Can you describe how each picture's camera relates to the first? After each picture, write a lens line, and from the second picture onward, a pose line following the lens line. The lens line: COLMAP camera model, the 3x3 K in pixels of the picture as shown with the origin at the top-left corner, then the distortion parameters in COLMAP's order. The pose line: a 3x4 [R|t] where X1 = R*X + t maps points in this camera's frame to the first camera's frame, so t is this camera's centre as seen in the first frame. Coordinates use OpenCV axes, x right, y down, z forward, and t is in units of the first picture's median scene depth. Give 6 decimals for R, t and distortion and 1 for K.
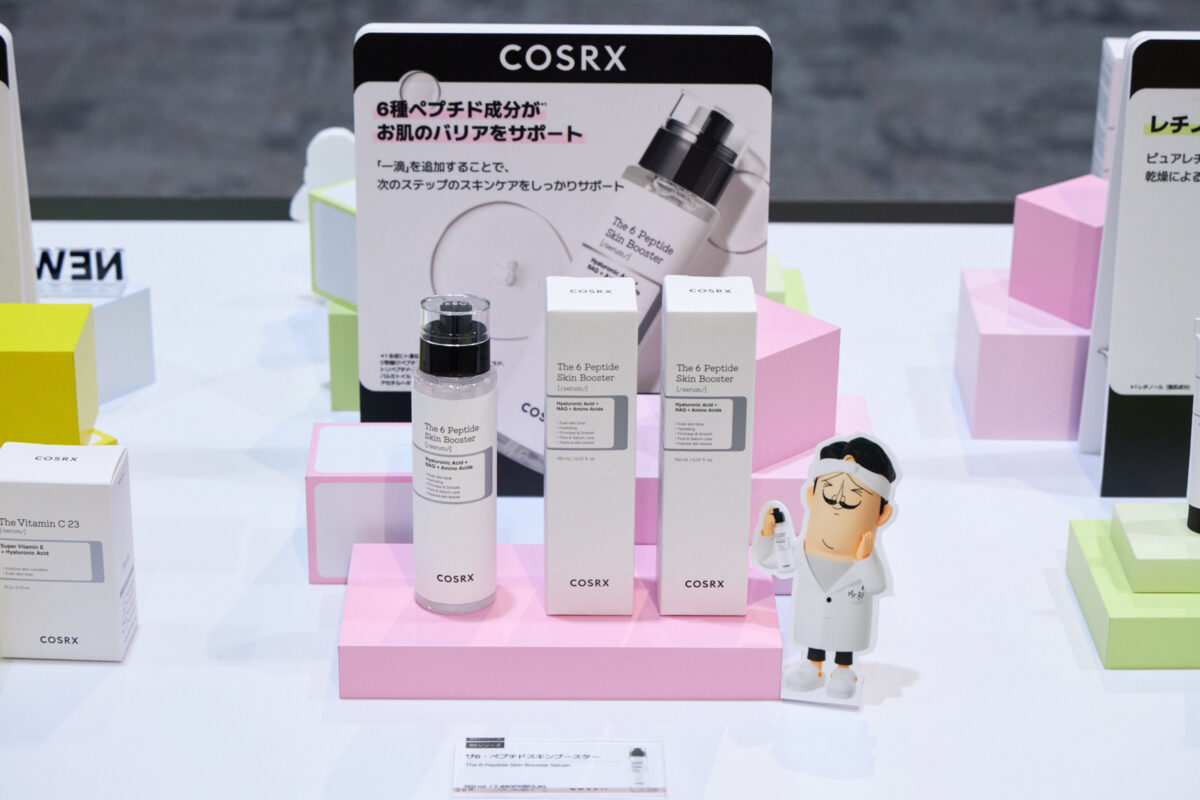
lens RADIAL K [[2741.2, 0, 594.7], [0, 2741.2, 412.0], [0, 0, 1]] dist [-0.057521, 0.000000]
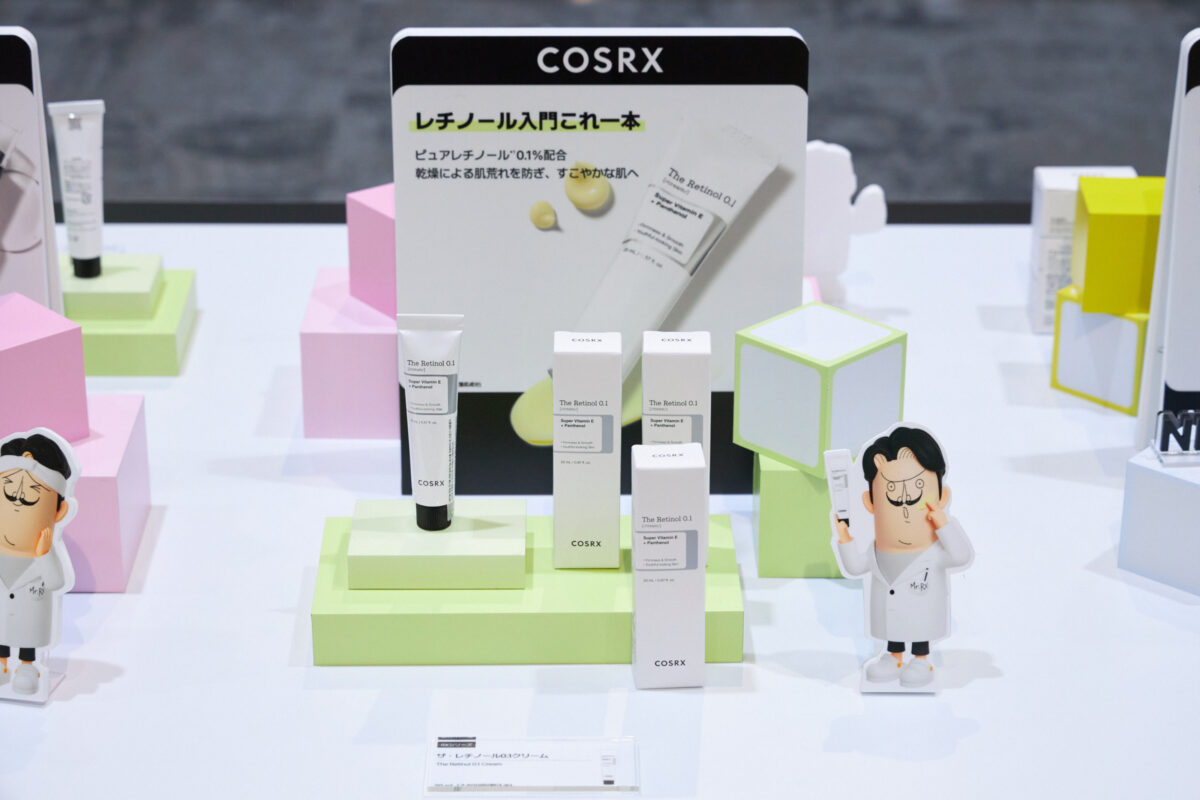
lens RADIAL K [[2741.2, 0, 602.3], [0, 2741.2, 405.8], [0, 0, 1]] dist [-0.057521, 0.000000]
pose [[0.999972, -0.002515, -0.007105, 0.279383], [0.002481, 0.999986, -0.004700, 0.003682], [0.007117, 0.004682, 0.999964, -0.000398]]
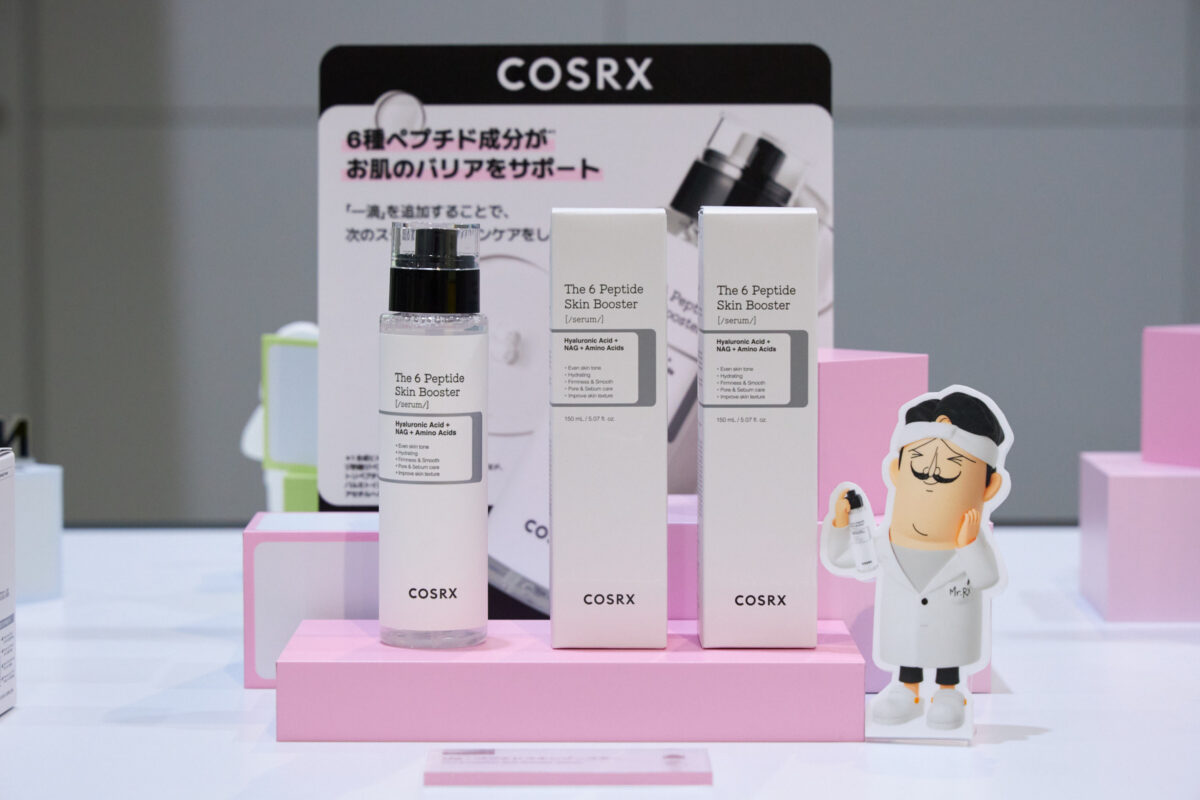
lens RADIAL K [[3249.0, 0, 598.7], [0, 3249.0, 390.9], [0, 0, 1]] dist [-0.054159, 0.000000]
pose [[0.999877, -0.009957, -0.012136, 0.006202], [0.005100, 0.937206, -0.348740, 0.295284], [0.014846, 0.348635, 0.937141, 0.123360]]
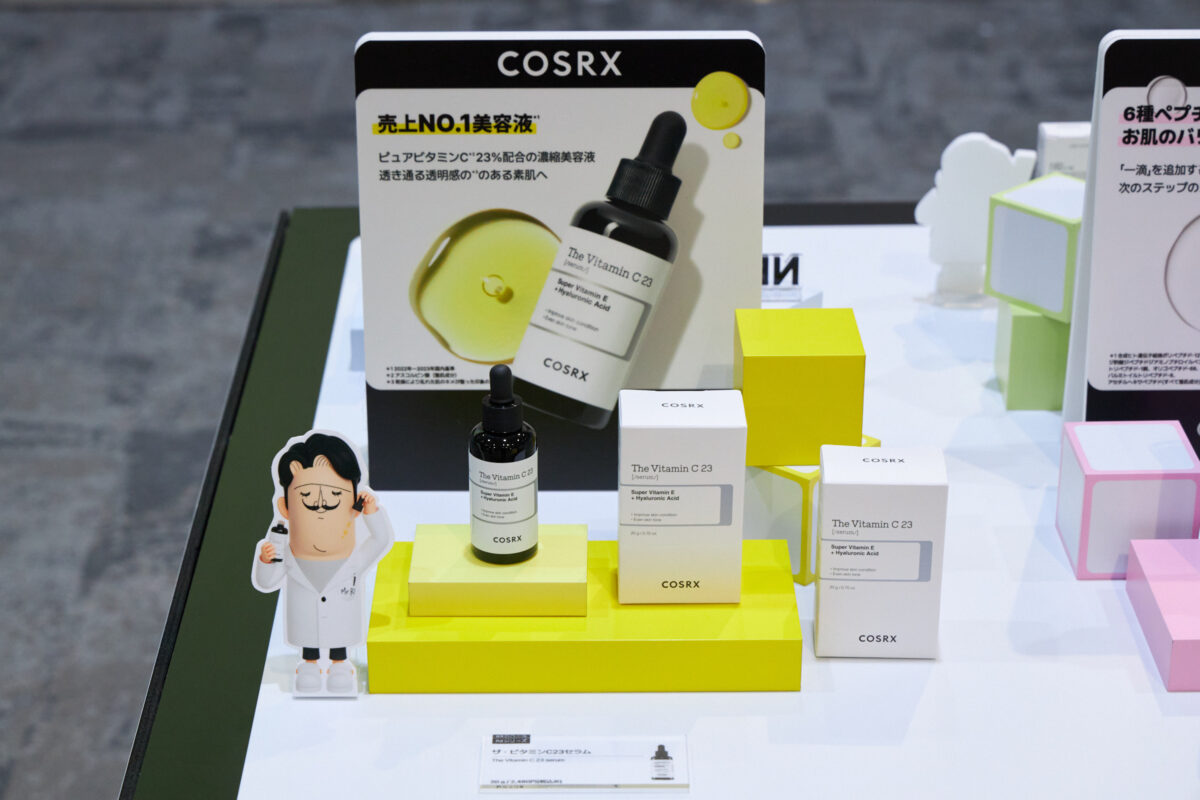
lens RADIAL K [[2702.3, 0, 599.6], [0, 2702.3, 391.7], [0, 0, 1]] dist [-0.059083, 0.000000]
pose [[0.999906, -0.012924, -0.004509, -0.271217], [0.012891, 0.999890, -0.007327, -0.002279], [0.004603, 0.007268, 0.999963, -0.004767]]
